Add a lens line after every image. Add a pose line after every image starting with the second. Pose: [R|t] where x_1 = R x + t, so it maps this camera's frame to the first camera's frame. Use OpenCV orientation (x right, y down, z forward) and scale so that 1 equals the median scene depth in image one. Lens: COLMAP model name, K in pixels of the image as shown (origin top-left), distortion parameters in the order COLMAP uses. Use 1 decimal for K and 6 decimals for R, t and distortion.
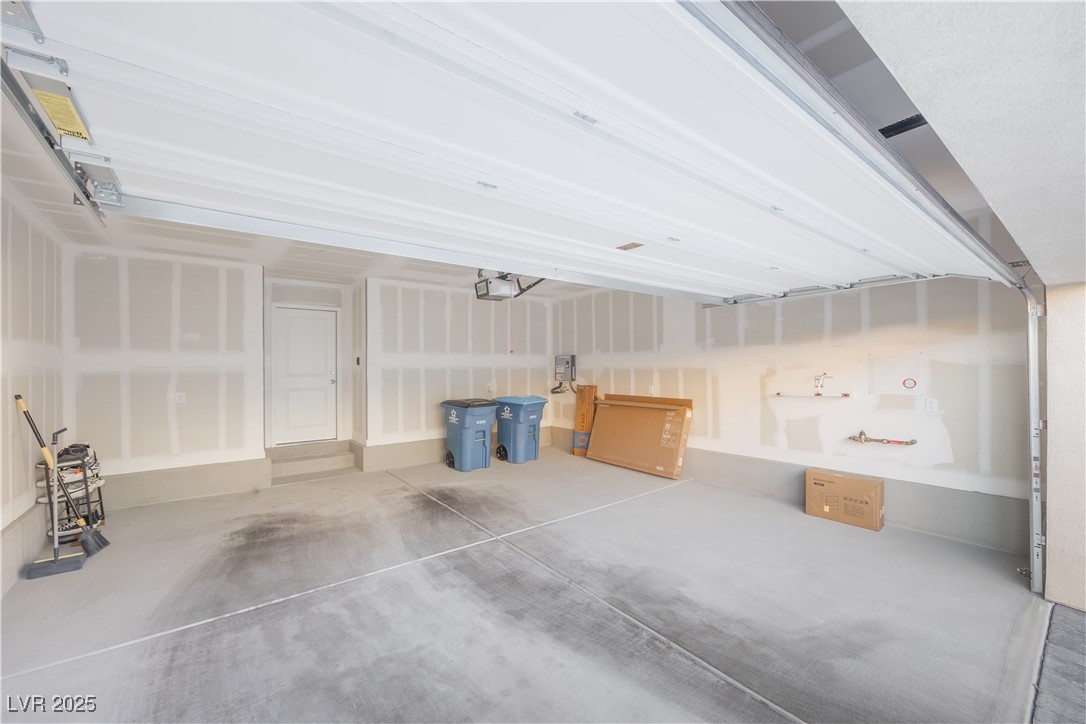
lens RADIAL K [[435.3, 0, 543.0], [0, 435.3, 362.0], [0, 0, 1]] dist [-0.000545, 0.000176]
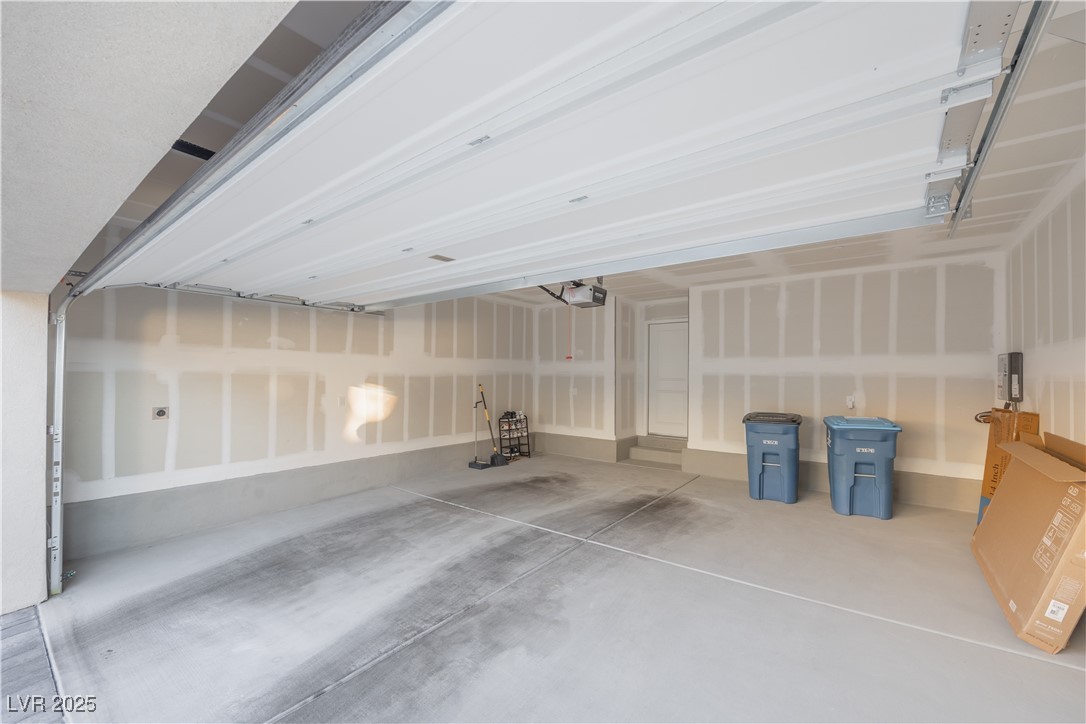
lens RADIAL K [[437.0, 0, 547.4], [0, 437.0, 366.9], [0, 0, 1]] dist [-0.003207, -0.000246]
pose [[0.261133, -0.007999, -0.965270, 0.875251], [0.005475, 0.999962, -0.006805, 0.004503], [0.965287, -0.003508, 0.261167, 0.658977]]
